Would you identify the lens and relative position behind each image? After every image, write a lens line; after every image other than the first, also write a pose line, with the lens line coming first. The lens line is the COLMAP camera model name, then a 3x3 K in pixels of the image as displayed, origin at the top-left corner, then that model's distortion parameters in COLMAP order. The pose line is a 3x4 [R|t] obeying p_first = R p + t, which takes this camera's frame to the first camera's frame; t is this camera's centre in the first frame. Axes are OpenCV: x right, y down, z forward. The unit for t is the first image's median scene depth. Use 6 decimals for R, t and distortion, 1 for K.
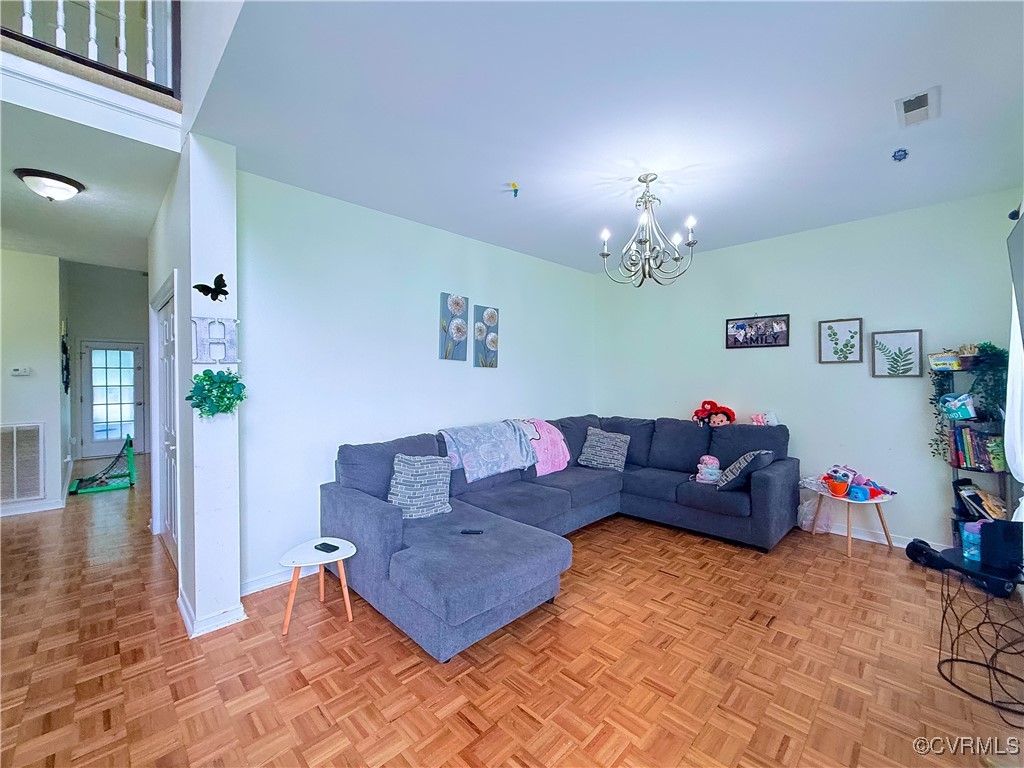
lens RADIAL K [[412.3, 0, 534.0], [0, 412.3, 382.6], [0, 0, 1]] dist [0.002072, -0.000955]
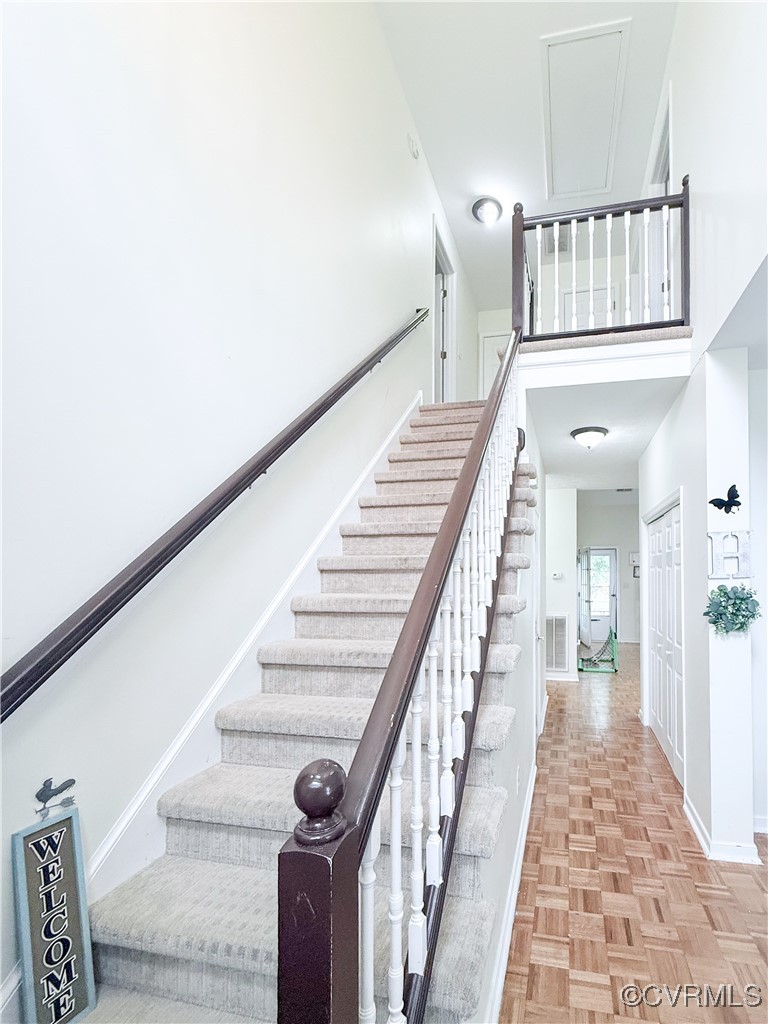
lens RADIAL K [[408.3, 0, 436.7], [0, 408.3, 541.7], [0, 0, 1]] dist [-0.001025, 0.000103]
pose [[0.550729, -0.028516, -0.834197, -0.308160], [-0.003956, 0.999316, -0.036772, -0.082137], [0.834675, 0.023552, 0.550239, -0.076487]]
